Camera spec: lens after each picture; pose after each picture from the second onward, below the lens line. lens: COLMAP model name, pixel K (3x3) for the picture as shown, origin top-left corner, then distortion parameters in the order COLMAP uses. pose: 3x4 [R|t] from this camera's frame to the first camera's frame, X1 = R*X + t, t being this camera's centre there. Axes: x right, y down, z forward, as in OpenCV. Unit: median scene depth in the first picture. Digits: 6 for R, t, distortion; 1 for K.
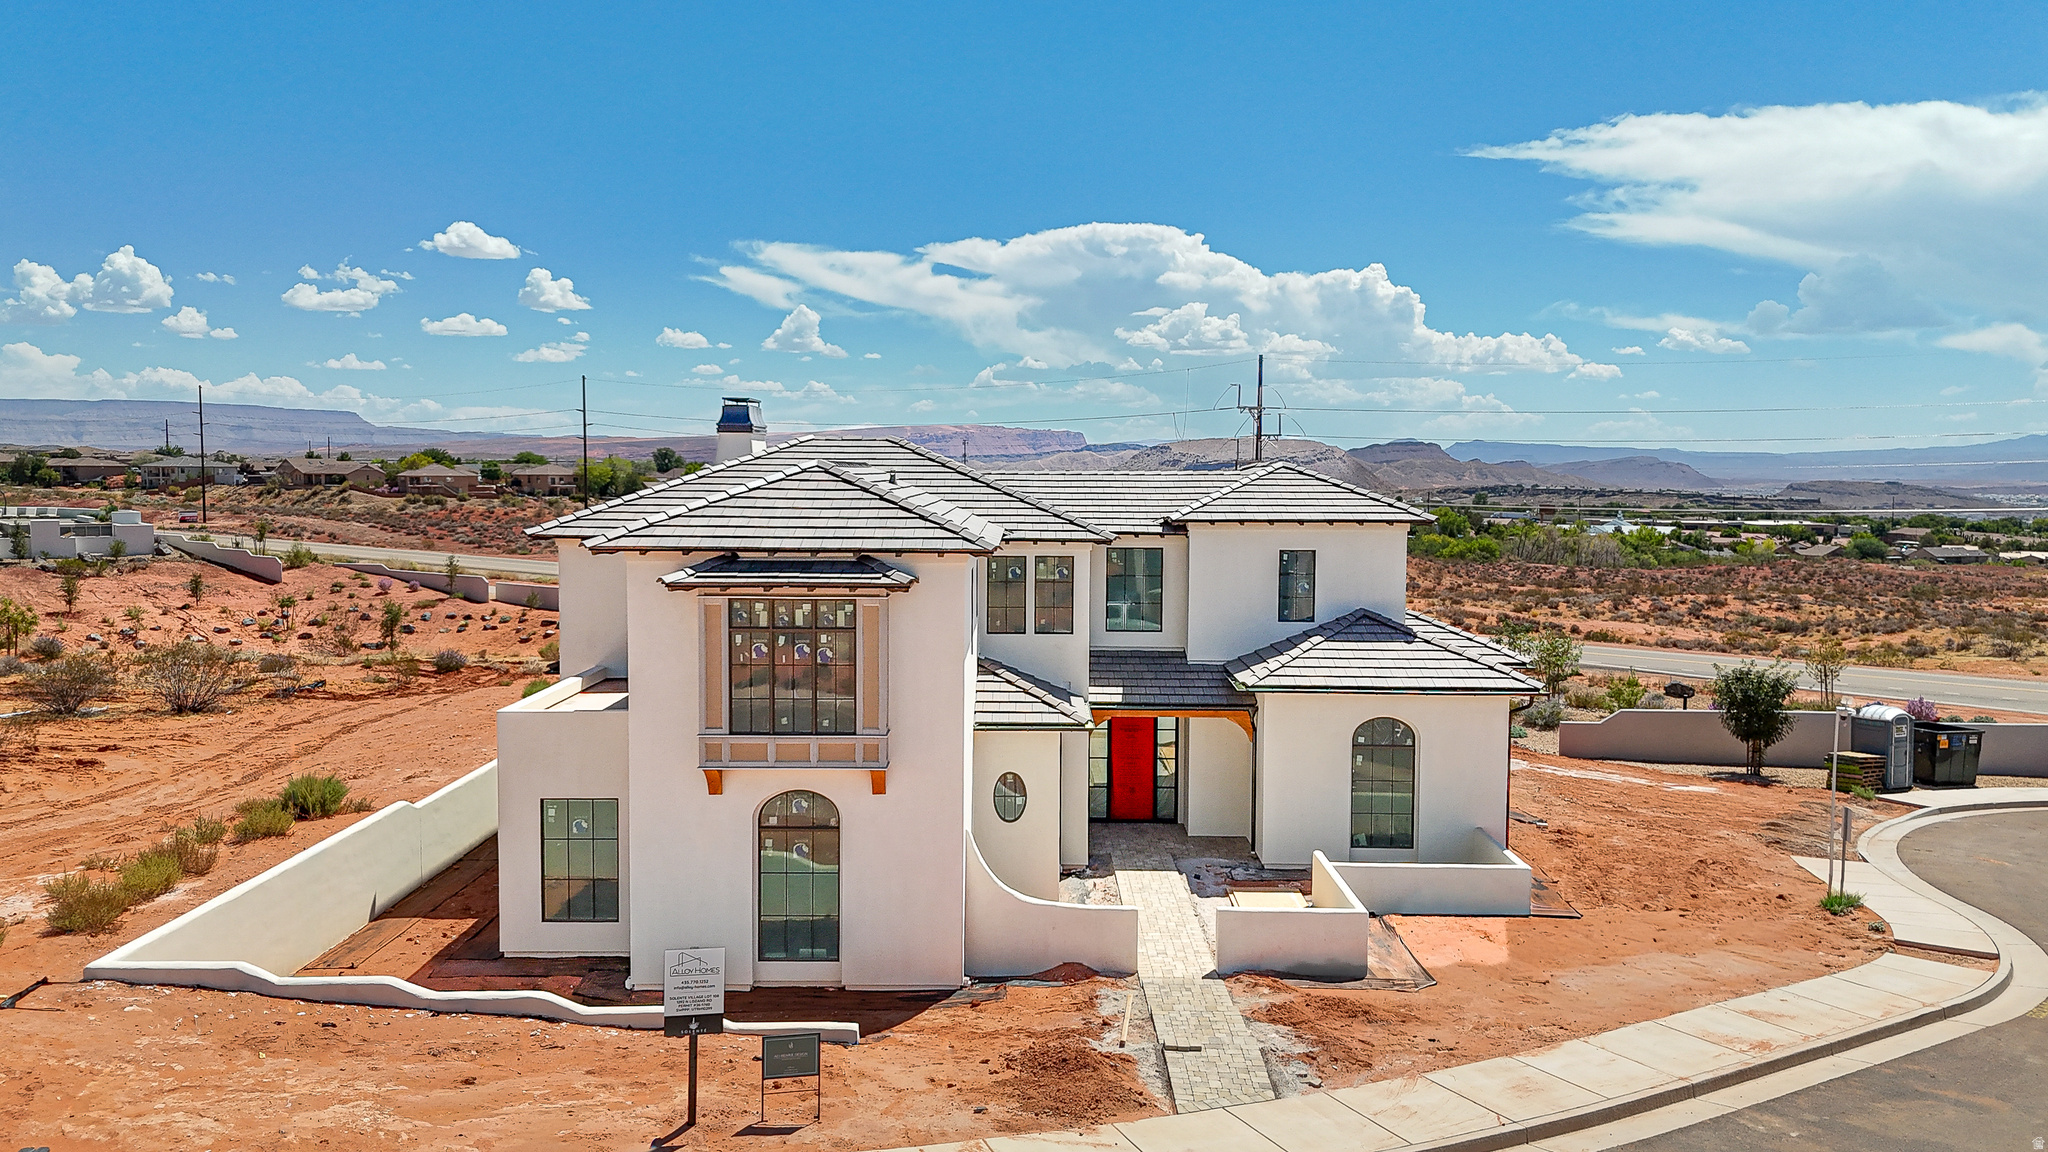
lens RADIAL K [[1542.1, 0, 1049.8], [0, 1542.1, 581.3], [0, 0, 1]] dist [0.053152, -0.043521]
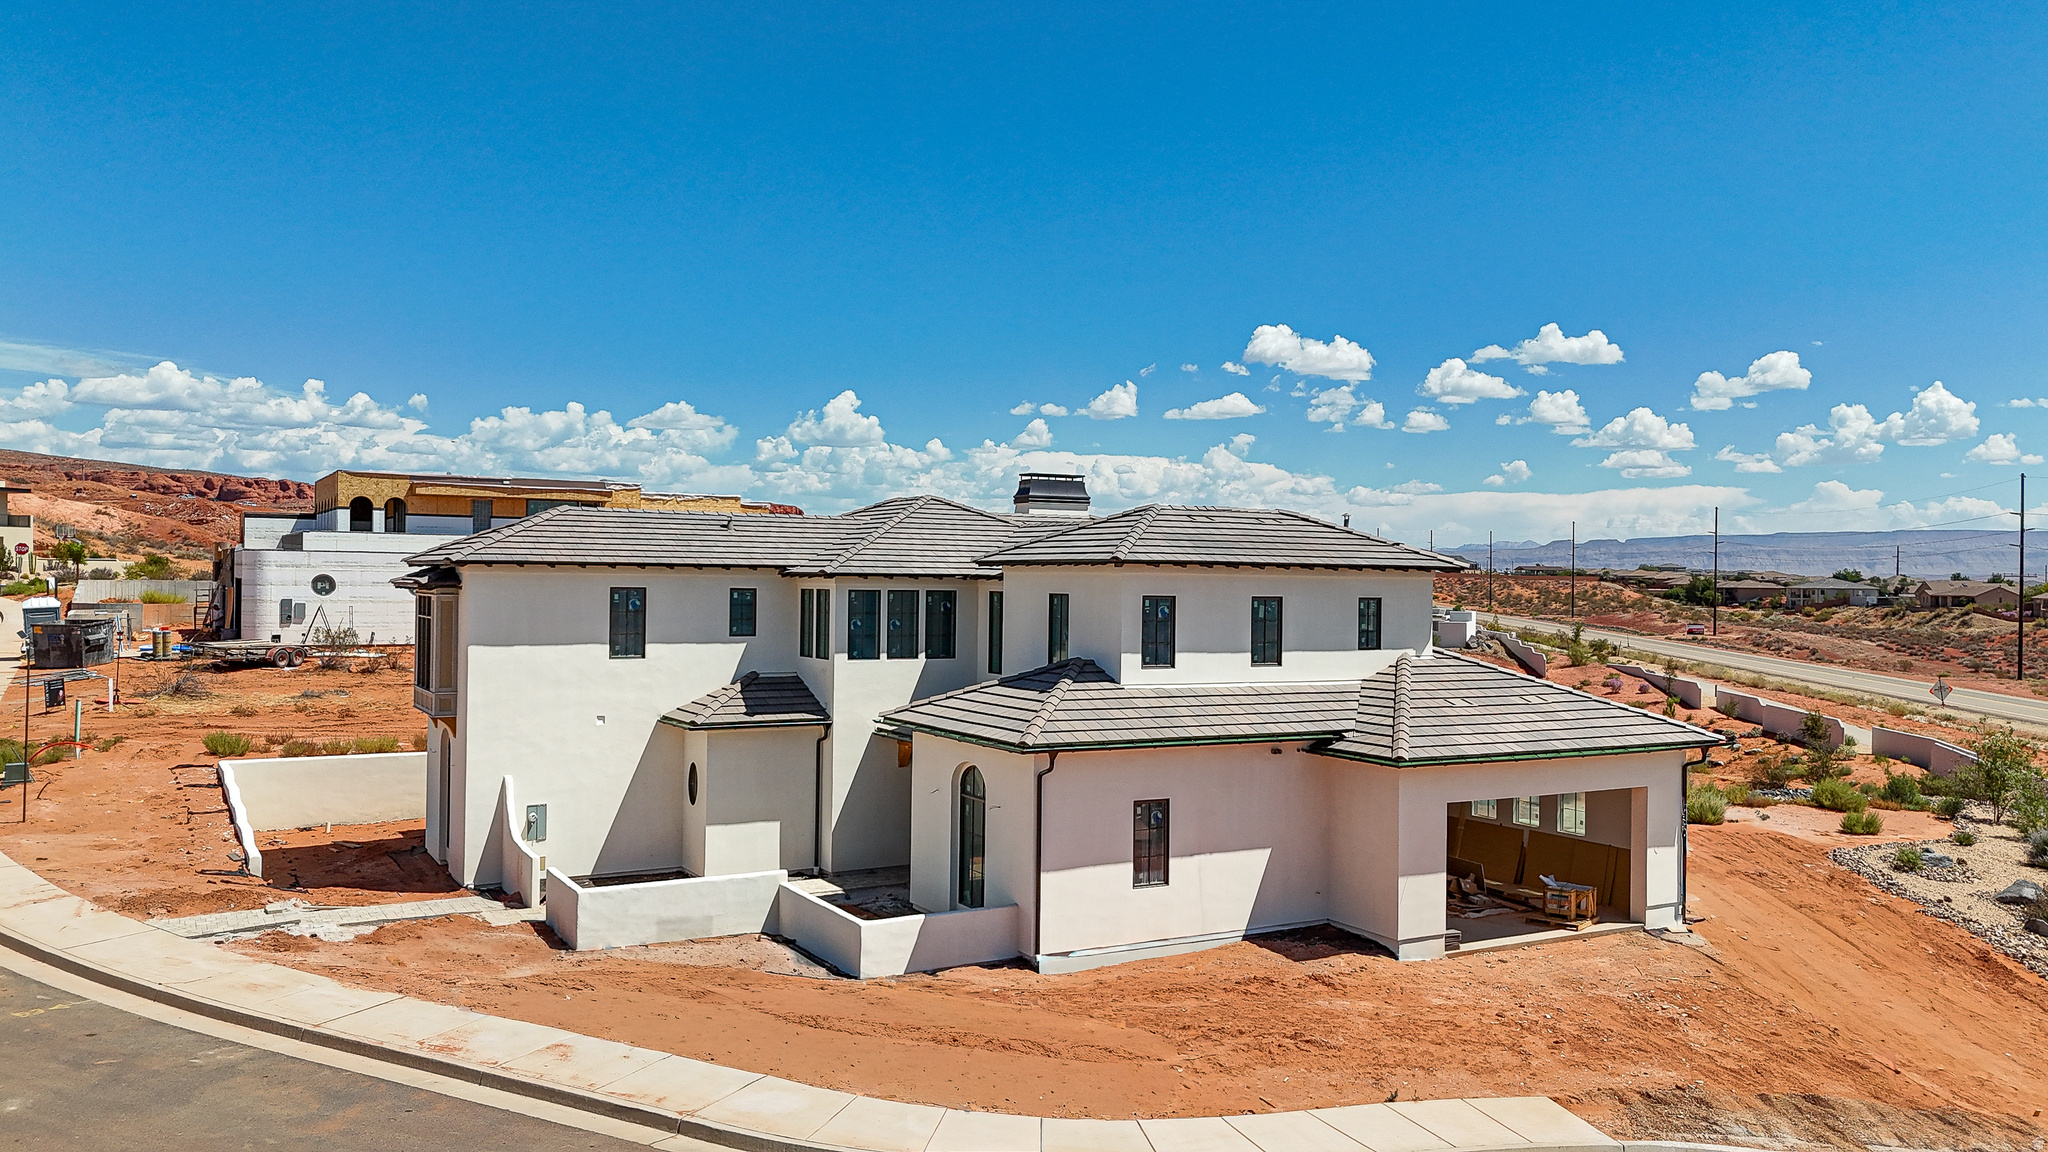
lens RADIAL K [[1542.1, 0, 1049.8], [0, 1542.1, 581.3], [0, 0, 1]] dist [0.053152, -0.043521]
pose [[0.497540, 0.000022, -0.867441, 0.156173], [-0.071949, 0.996555, -0.041243, 0.002175], [0.864452, 0.082932, 0.495828, 0.086384]]
